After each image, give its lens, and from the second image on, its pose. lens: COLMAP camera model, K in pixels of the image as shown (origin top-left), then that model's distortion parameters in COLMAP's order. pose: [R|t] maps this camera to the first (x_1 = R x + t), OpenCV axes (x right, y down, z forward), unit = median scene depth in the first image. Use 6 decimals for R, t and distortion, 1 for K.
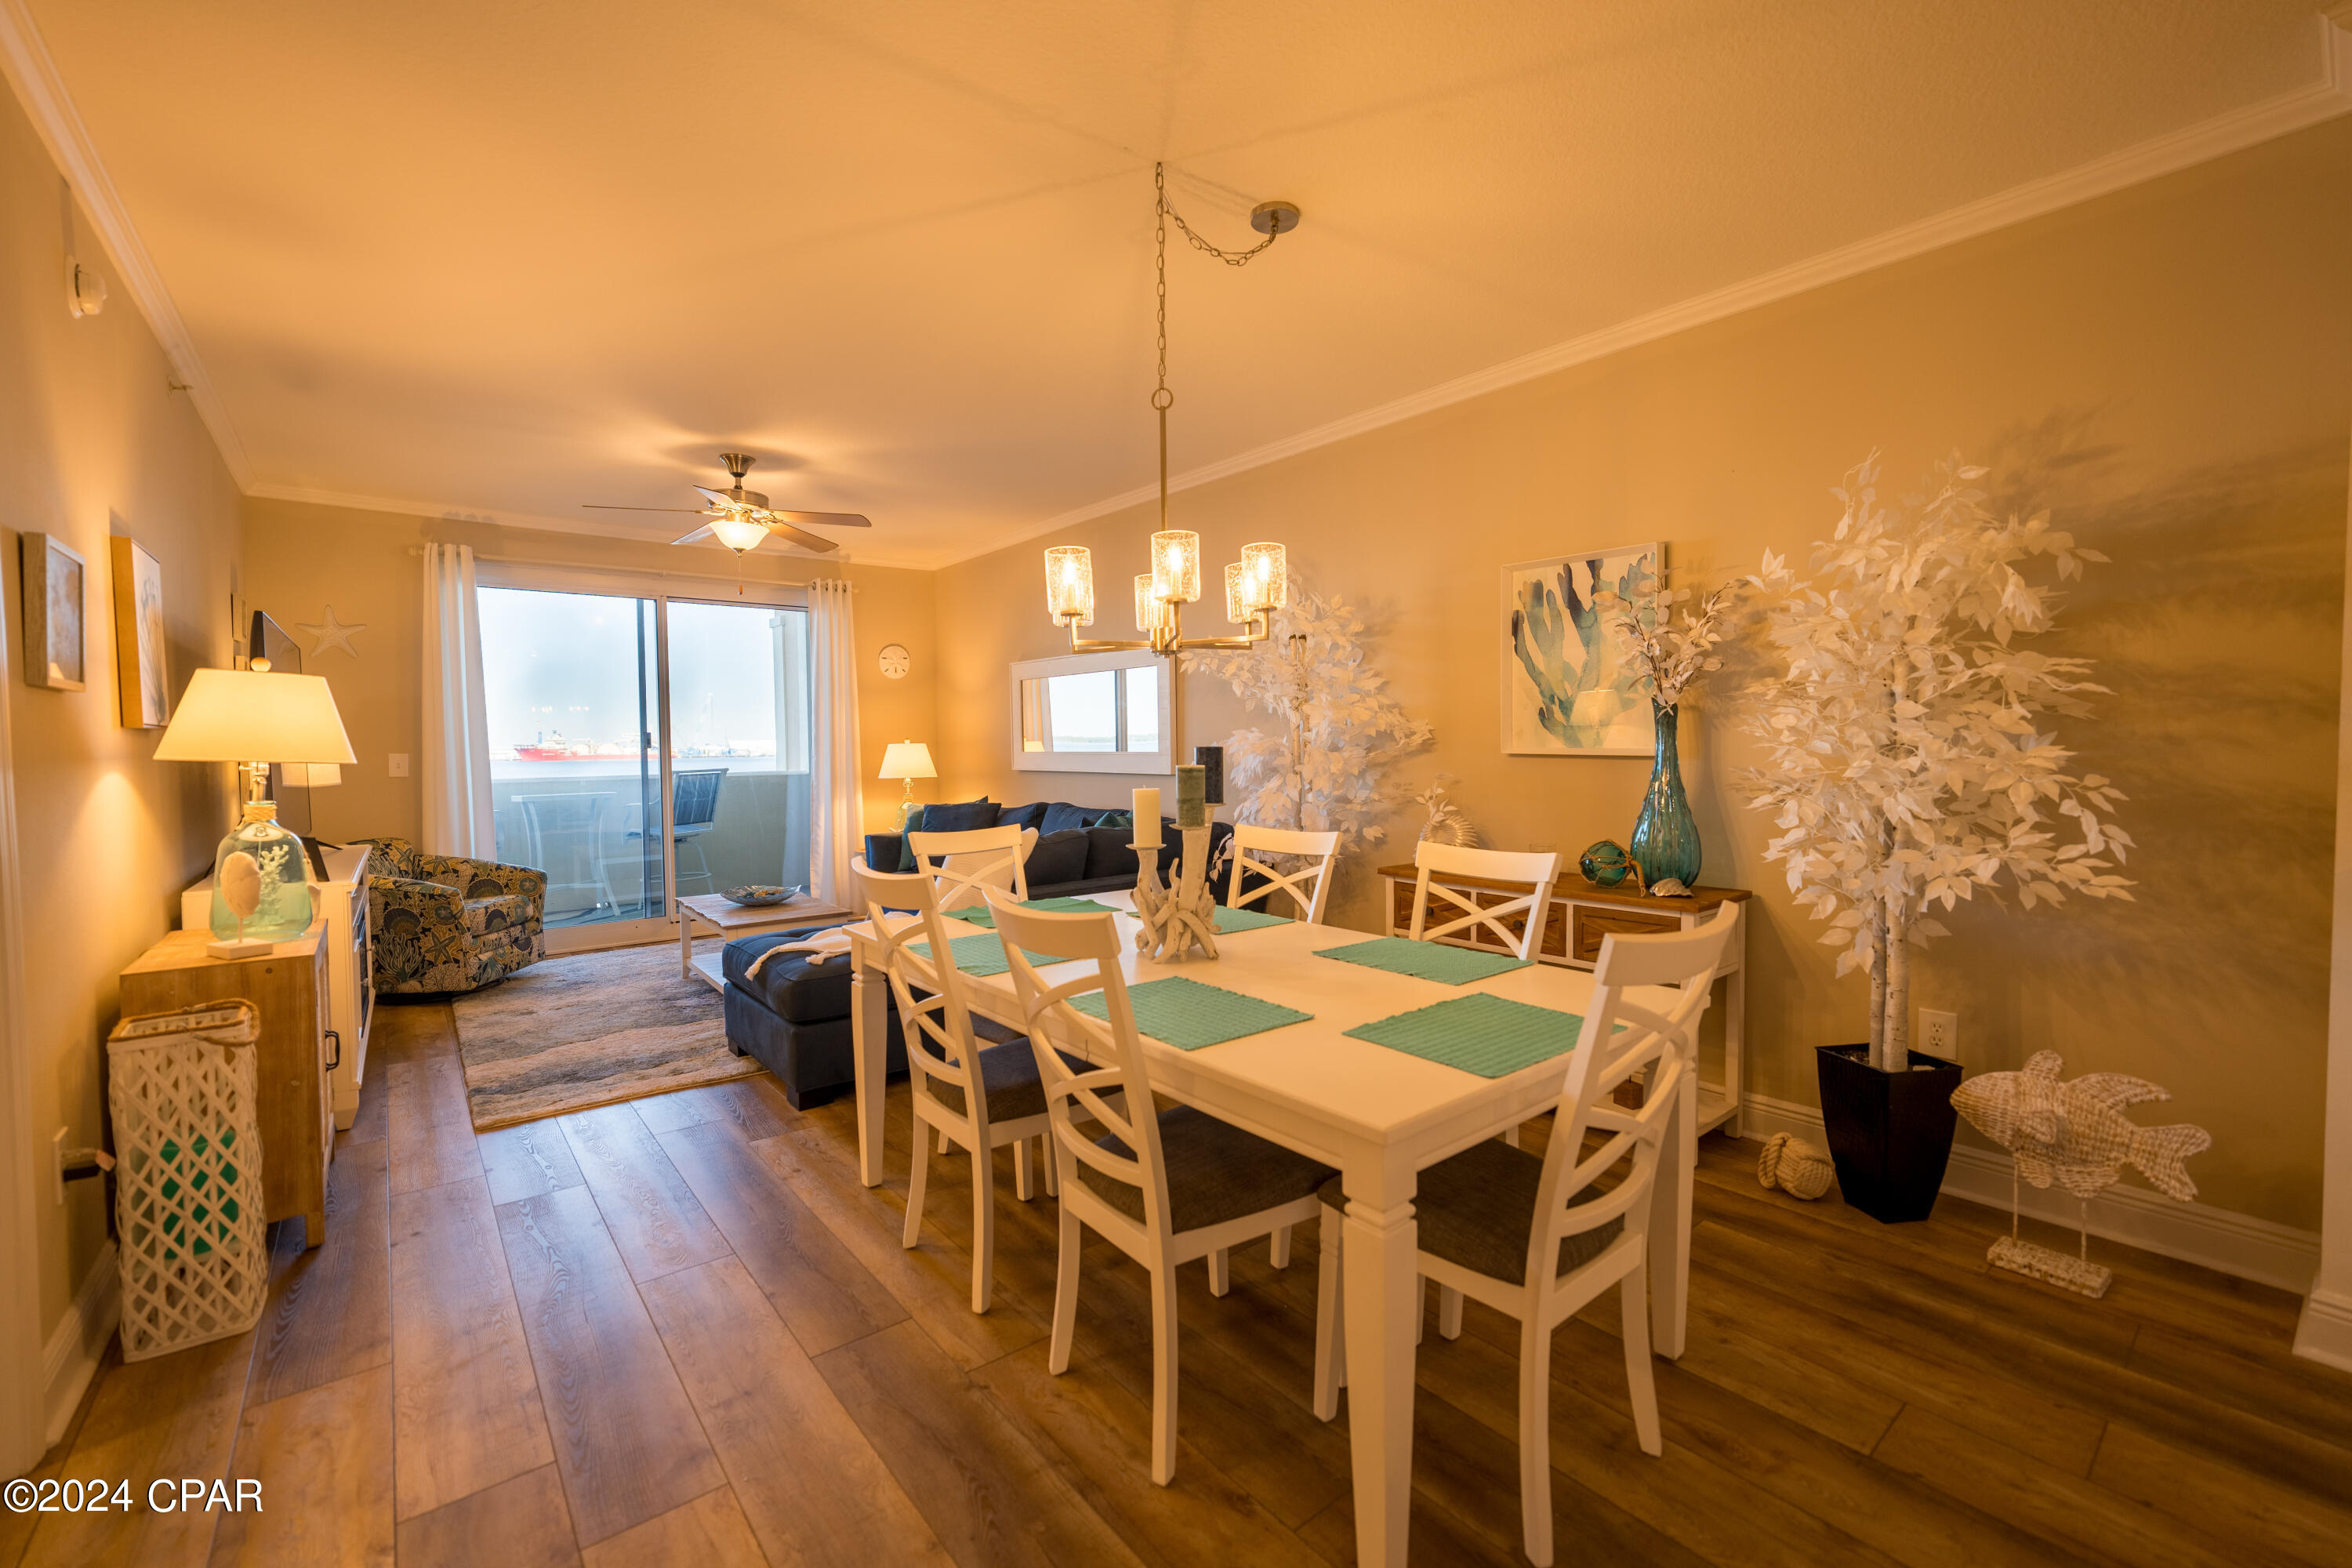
lens RADIAL K [[974.5, 0, 1181.5], [0, 974.5, 776.9], [0, 0, 1]] dist [-0.006204, 0.001250]
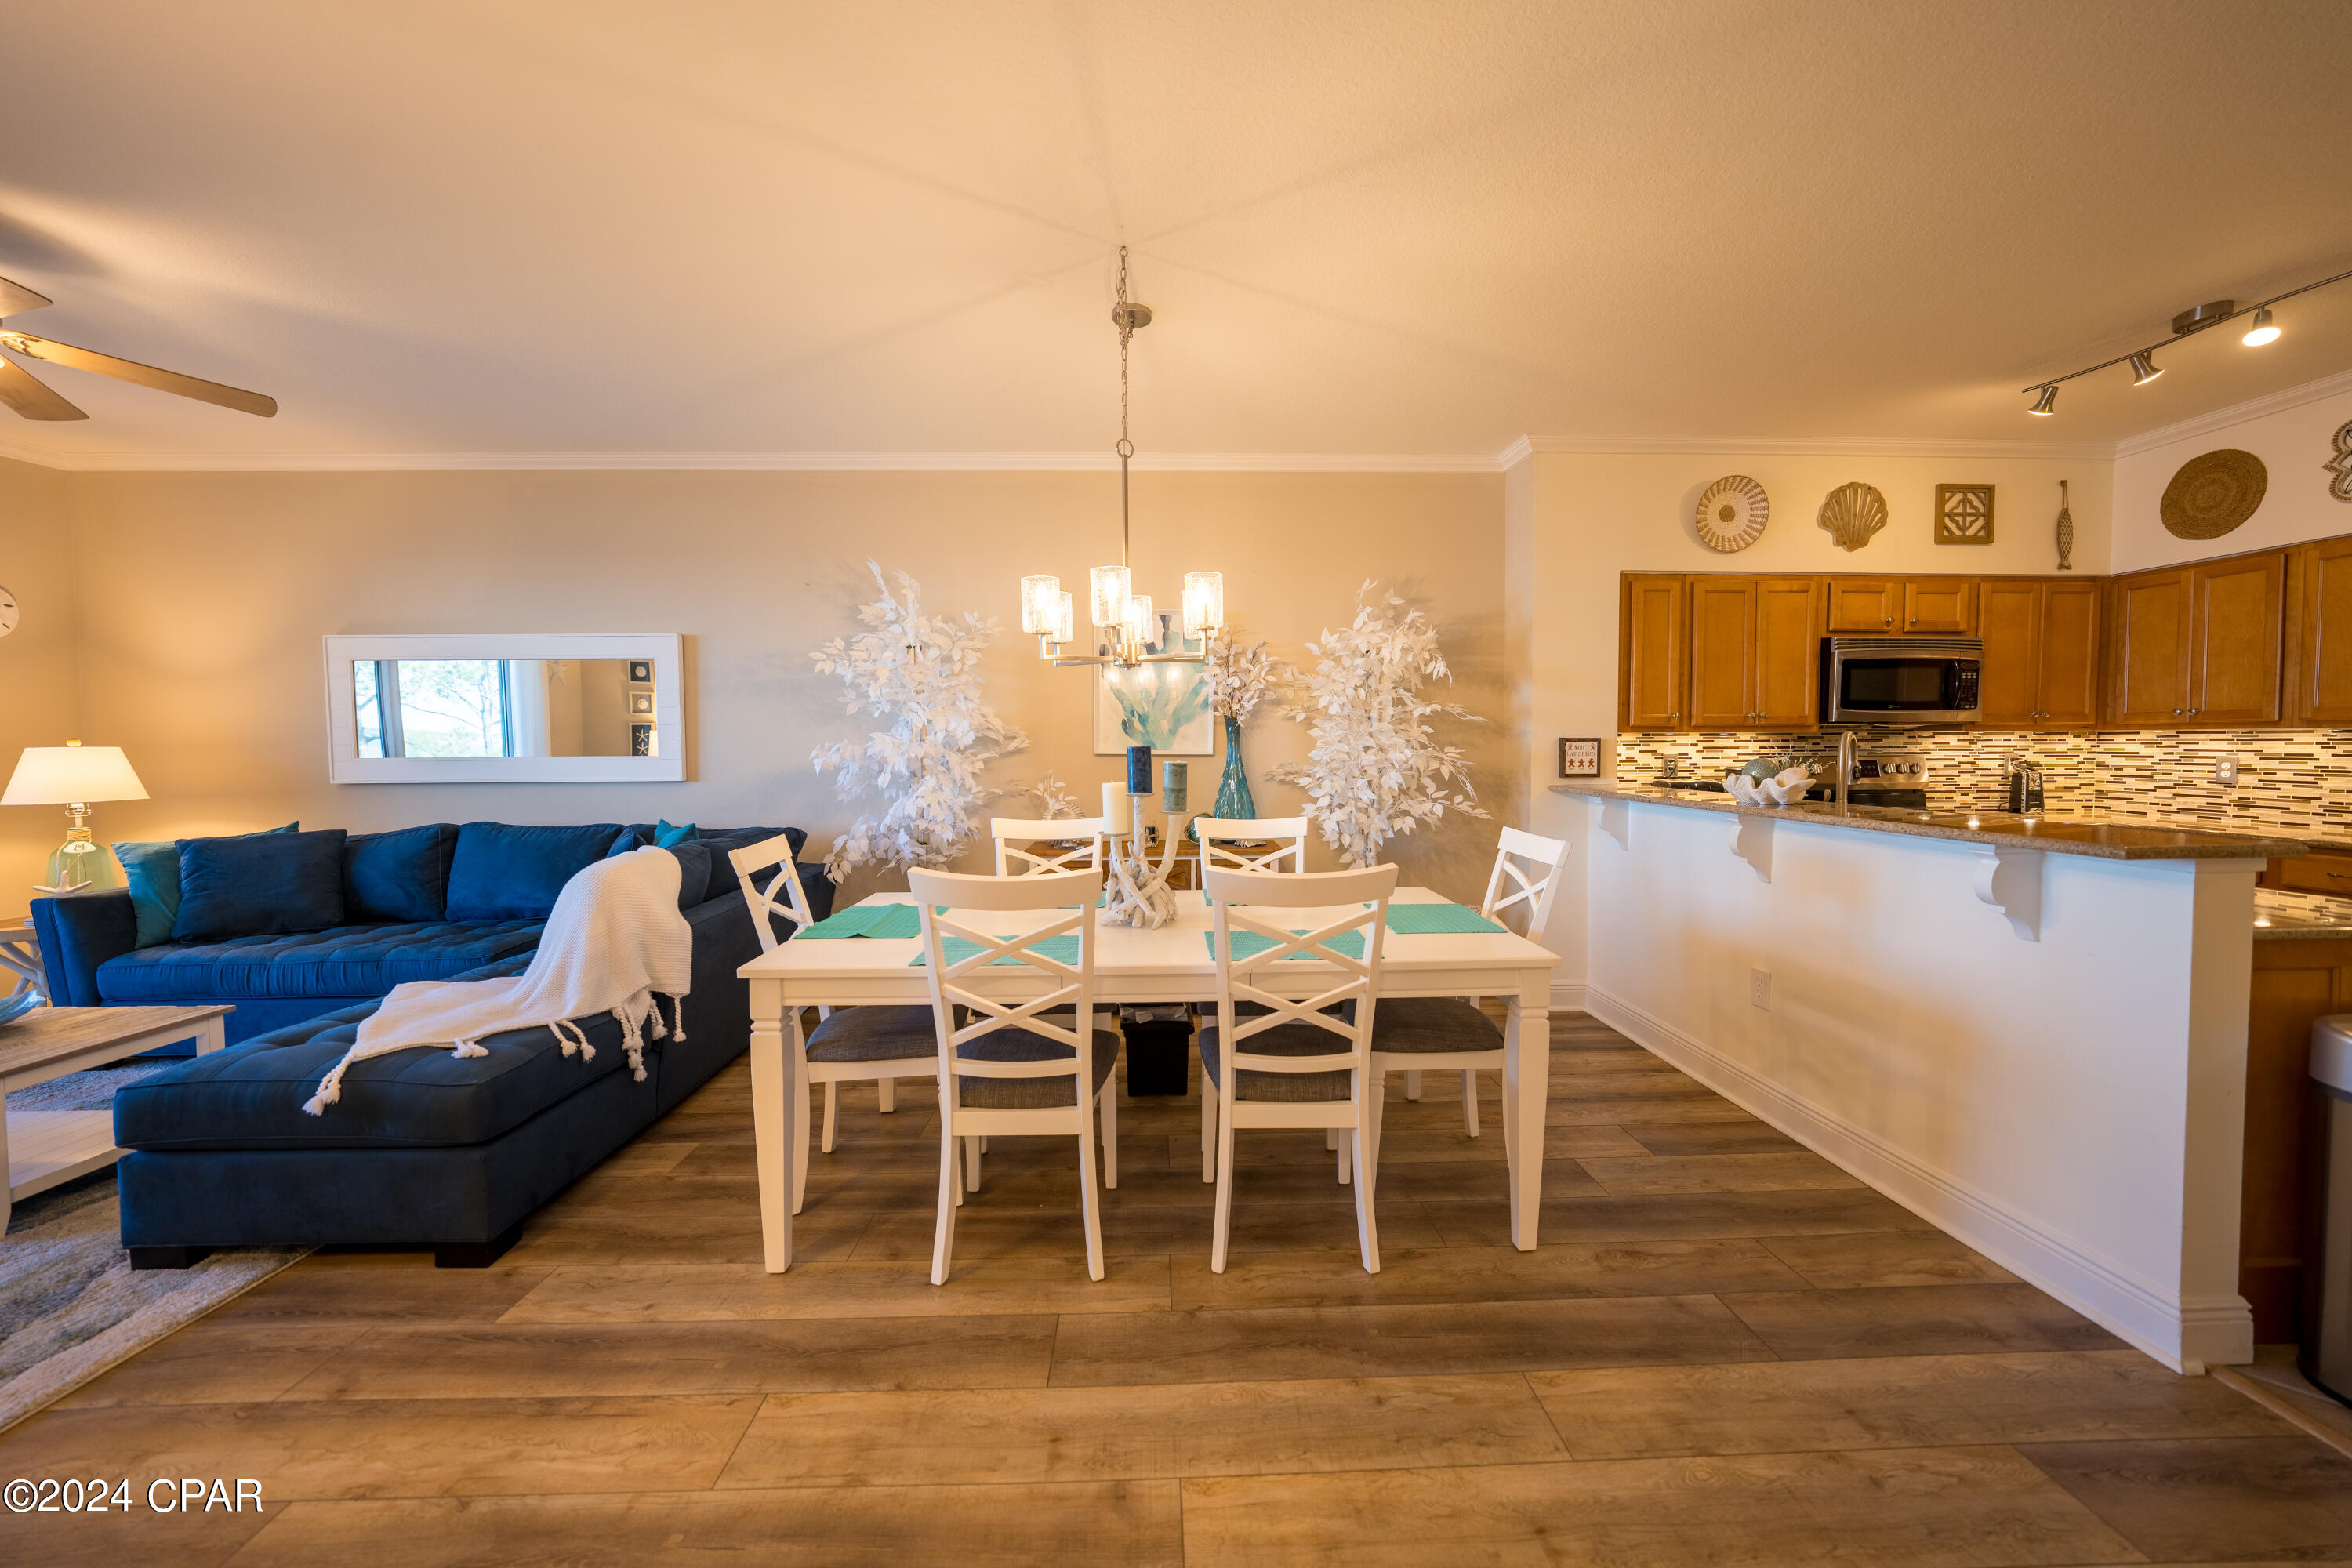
lens RADIAL K [[874.5, 0, 1178.8], [0, 874.5, 777.0], [0, 0, 1]] dist [-0.018794, 0.004642]
pose [[0.611387, -0.024406, 0.790955, -0.533328], [0.027340, 0.999579, 0.009710, -0.001634], [-0.790859, 0.015688, 0.611797, 0.205817]]
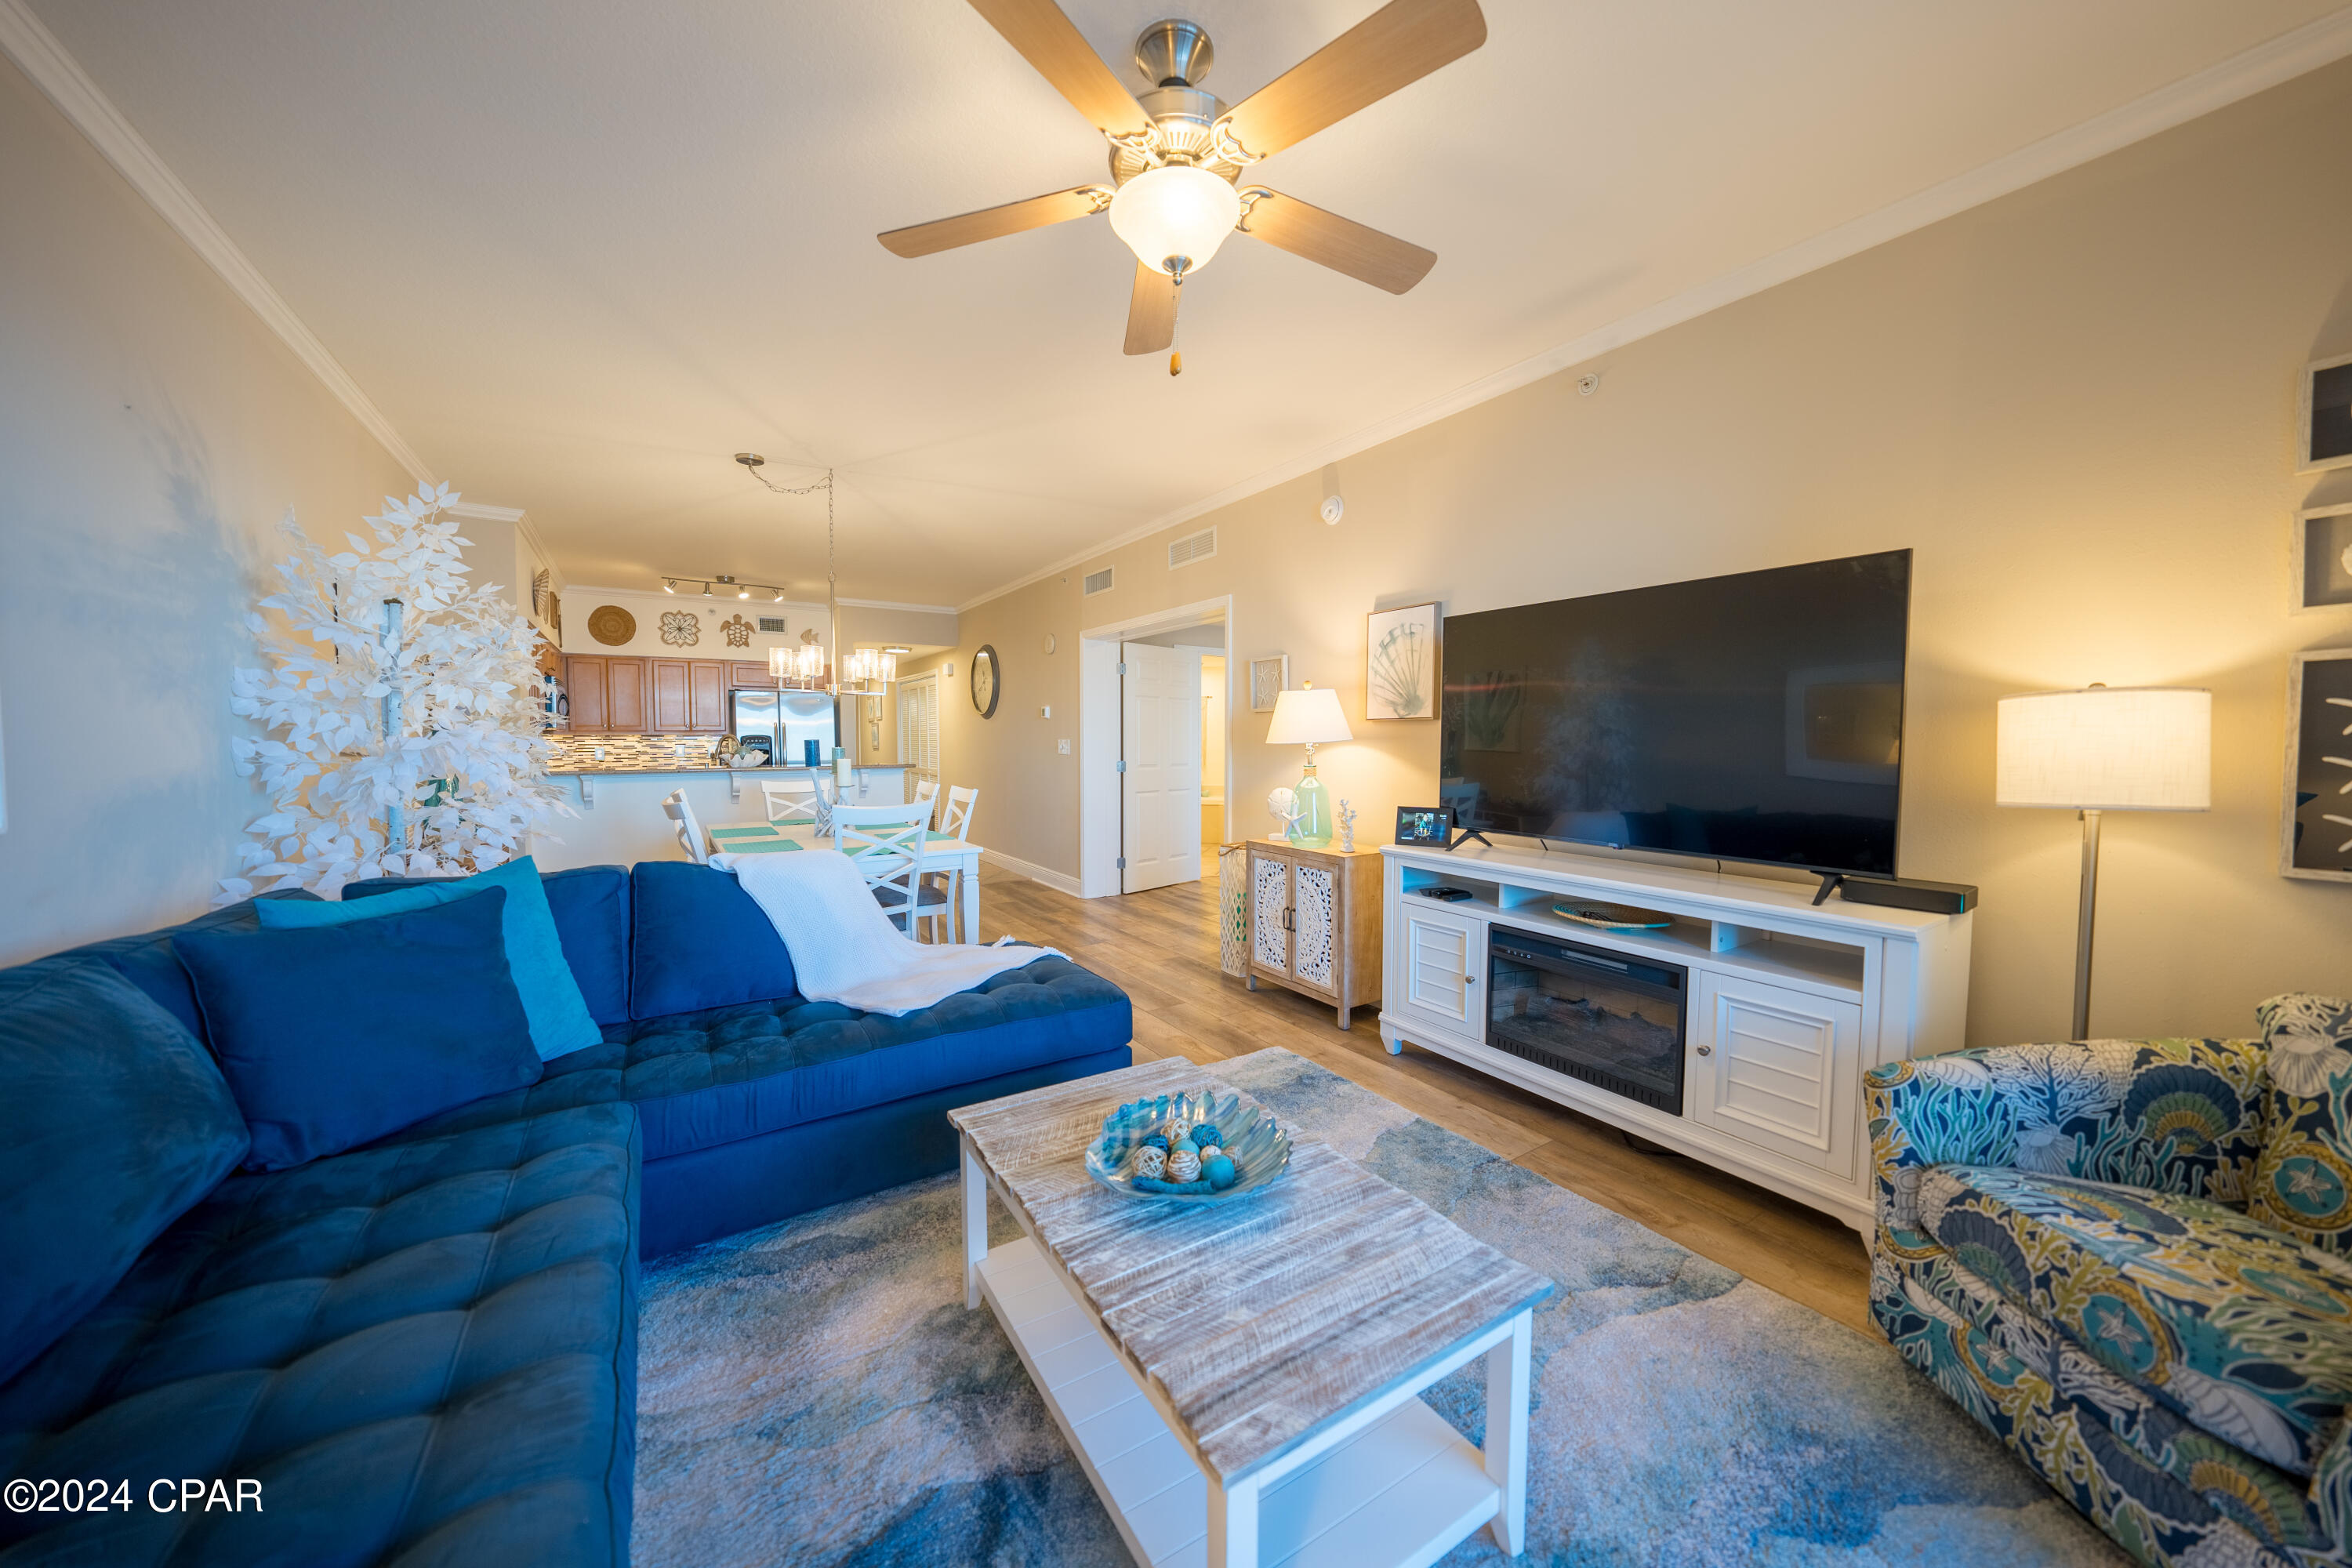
lens RADIAL K [[814.2, 0, 1180.6], [0, 814.2, 776.1], [0, 0, 1]] dist [-0.021522, 0.002641]
pose [[-0.993510, 0.006633, 0.113551, -0.642558], [0.015934, 0.996571, 0.081198, -0.054928], [-0.112623, 0.082480, -0.990209, 1.776873]]
